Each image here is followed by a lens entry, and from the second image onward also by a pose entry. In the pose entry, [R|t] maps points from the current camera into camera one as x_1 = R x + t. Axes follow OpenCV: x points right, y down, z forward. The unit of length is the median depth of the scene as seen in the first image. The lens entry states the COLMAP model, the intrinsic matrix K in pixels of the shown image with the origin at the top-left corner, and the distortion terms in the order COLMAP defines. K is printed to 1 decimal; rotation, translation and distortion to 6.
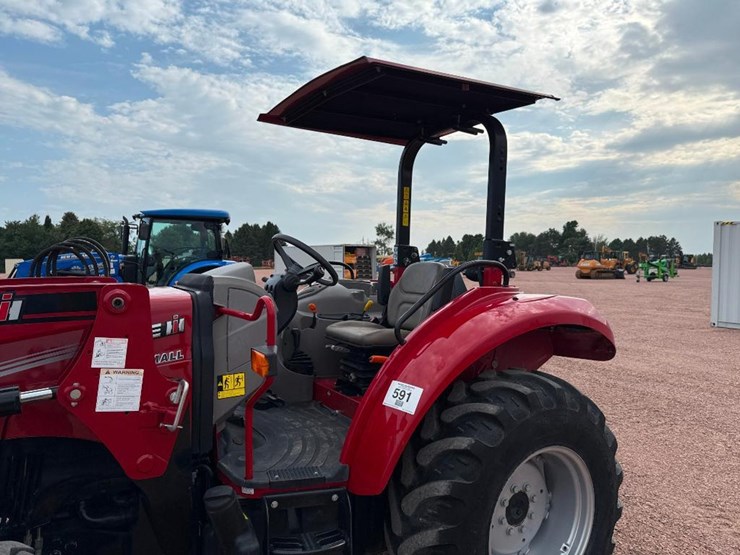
lens RADIAL K [[520.6, 0, 370.7], [0, 520.6, 280.0], [0, 0, 1]] dist [0.072943, -0.111259]
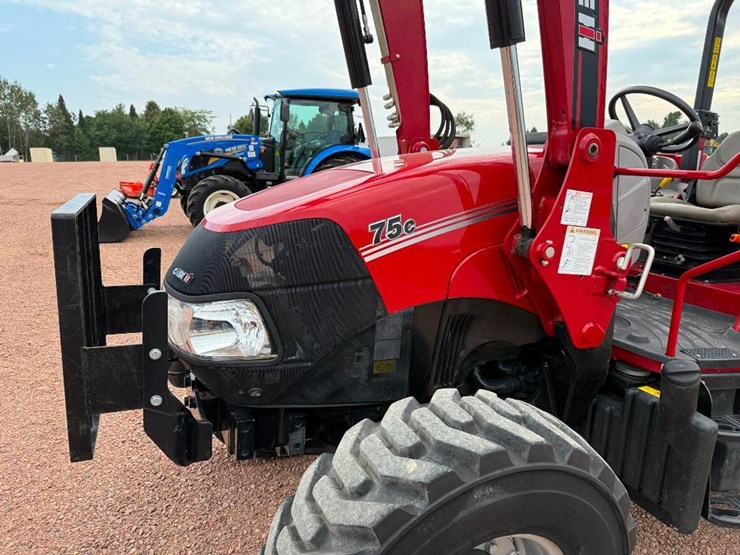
lens RADIAL K [[524.4, 0, 370.7], [0, 524.4, 280.2], [0, 0, 1]] dist [0.027168, -0.043694]
pose [[0.990753, 0.044405, -0.128206, -0.526960], [-0.018266, 0.979979, 0.198263, 0.064896], [0.134443, -0.194088, 0.971728, 0.058106]]
